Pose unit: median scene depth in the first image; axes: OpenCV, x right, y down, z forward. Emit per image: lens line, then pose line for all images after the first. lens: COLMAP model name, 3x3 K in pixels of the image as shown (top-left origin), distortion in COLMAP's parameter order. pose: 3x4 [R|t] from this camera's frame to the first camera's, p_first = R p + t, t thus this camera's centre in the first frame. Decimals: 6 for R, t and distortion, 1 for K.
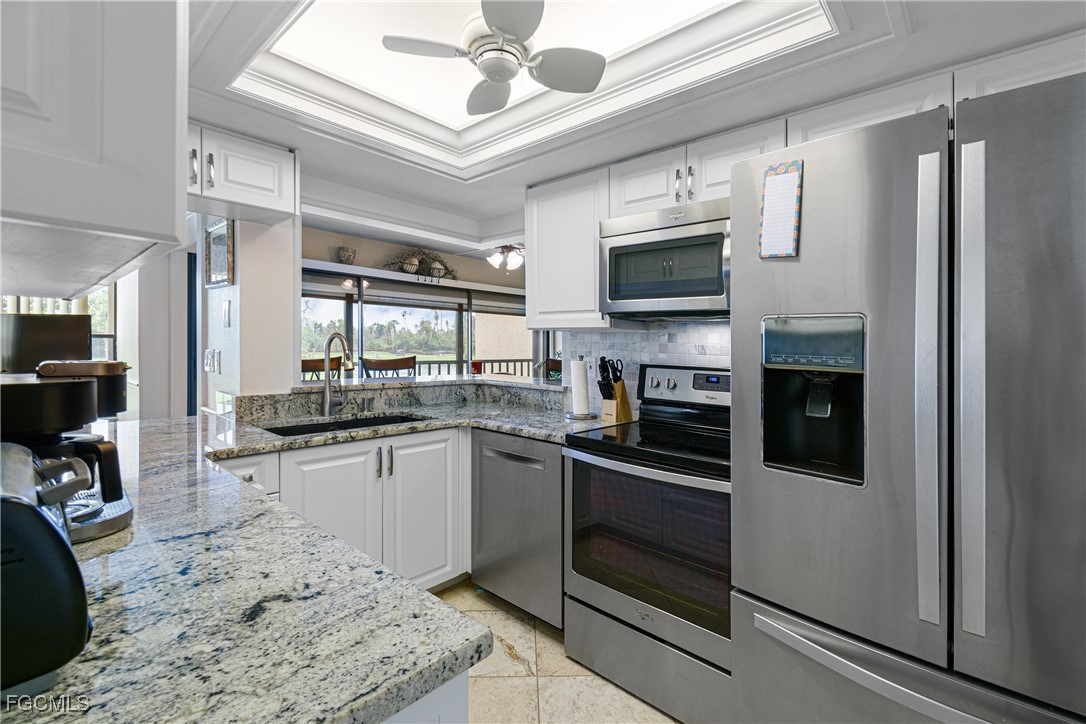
lens RADIAL K [[479.3, 0, 549.8], [0, 479.3, 349.9], [0, 0, 1]] dist [0.005739, -0.000611]
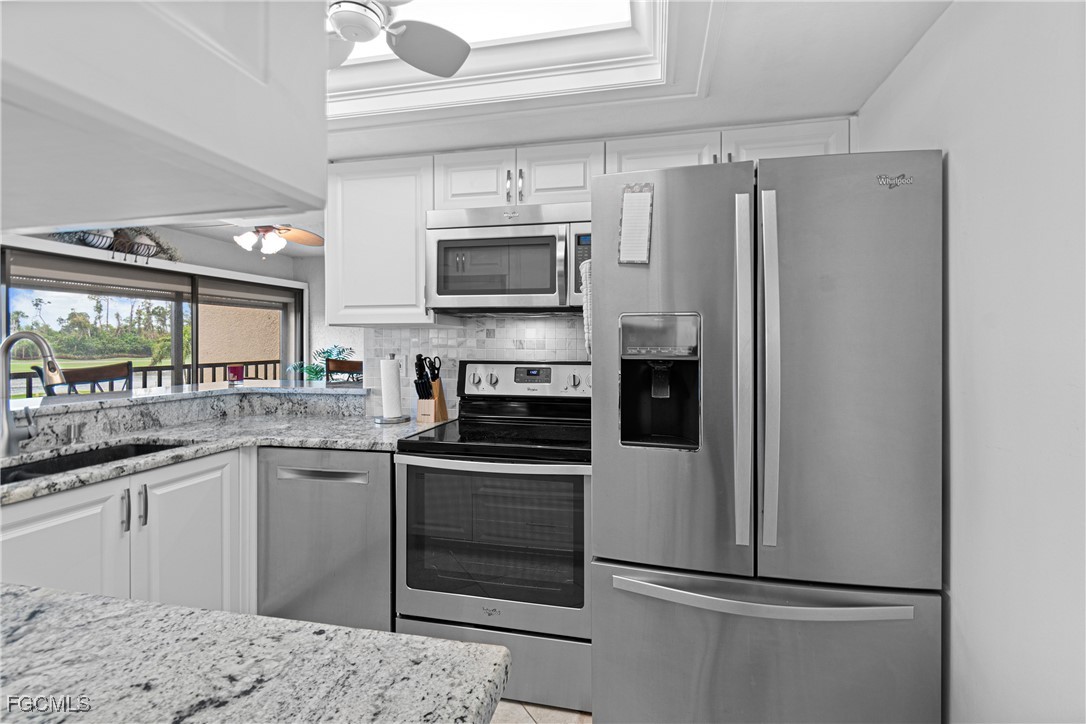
lens RADIAL K [[489.1, 0, 554.6], [0, 489.1, 344.4], [0, 0, 1]] dist [0.010034, -0.003848]
pose [[0.869400, -0.021681, 0.493633, -0.147773], [0.022812, 0.999733, 0.003732, -0.003134], [-0.493582, 0.008016, 0.869662, 0.034053]]
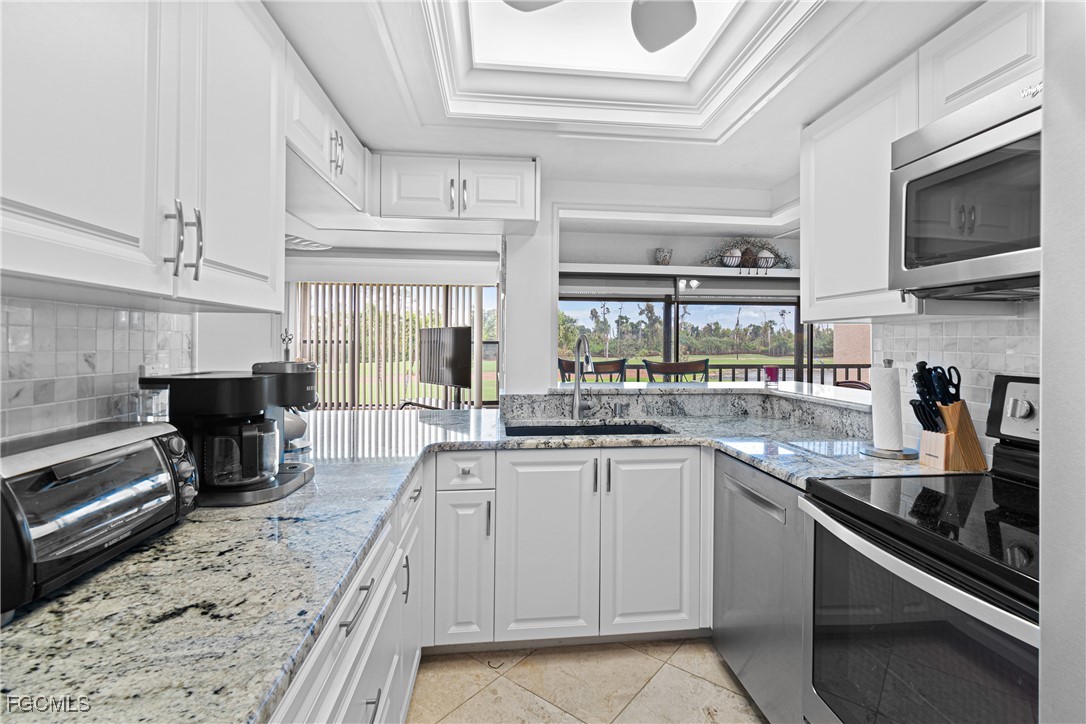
lens RADIAL K [[496.4, 0, 560.6], [0, 496.4, 354.4], [0, 0, 1]] dist [0.002412, -0.000920]
pose [[0.752940, -0.001402, -0.658088, 0.205542], [0.003943, 0.999989, 0.002381, 0.001668], [0.658077, -0.004388, 0.752938, 0.230756]]
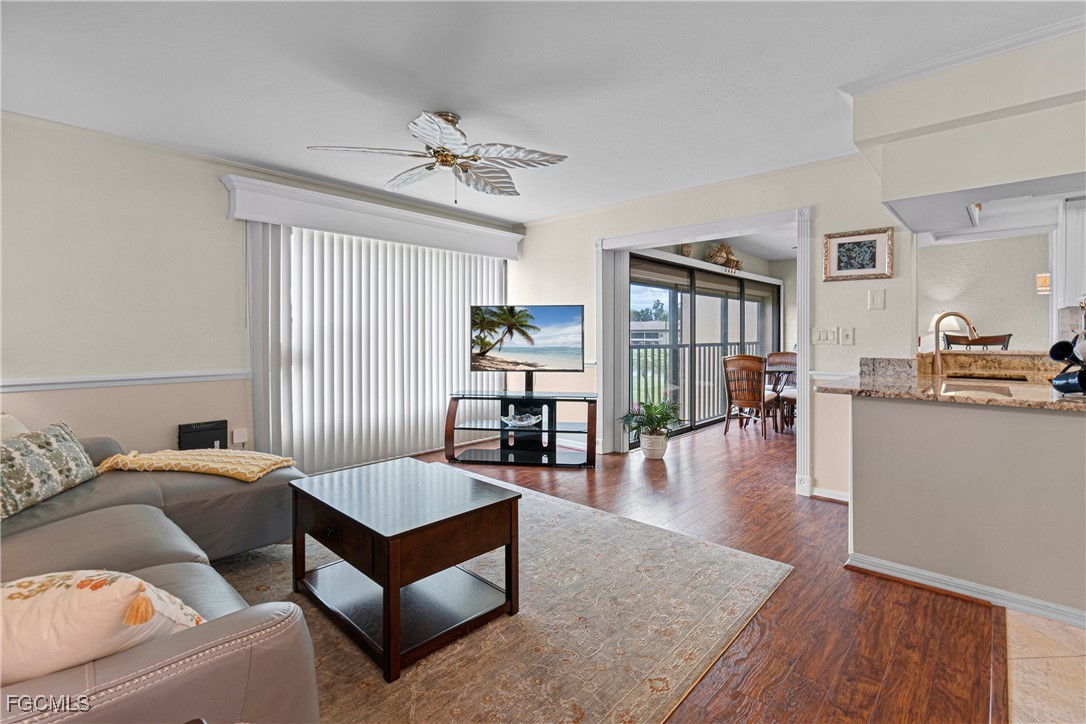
lens RADIAL K [[497.6, 0, 557.6], [0, 497.6, 337.5], [0, 0, 1]] dist [0.000964, -0.000278]
pose [[0.999784, -0.020773, 0.000407, -1.710501], [0.020774, 0.999772, -0.004995, 0.020665], [-0.000303, 0.005002, 0.999987, -0.441902]]
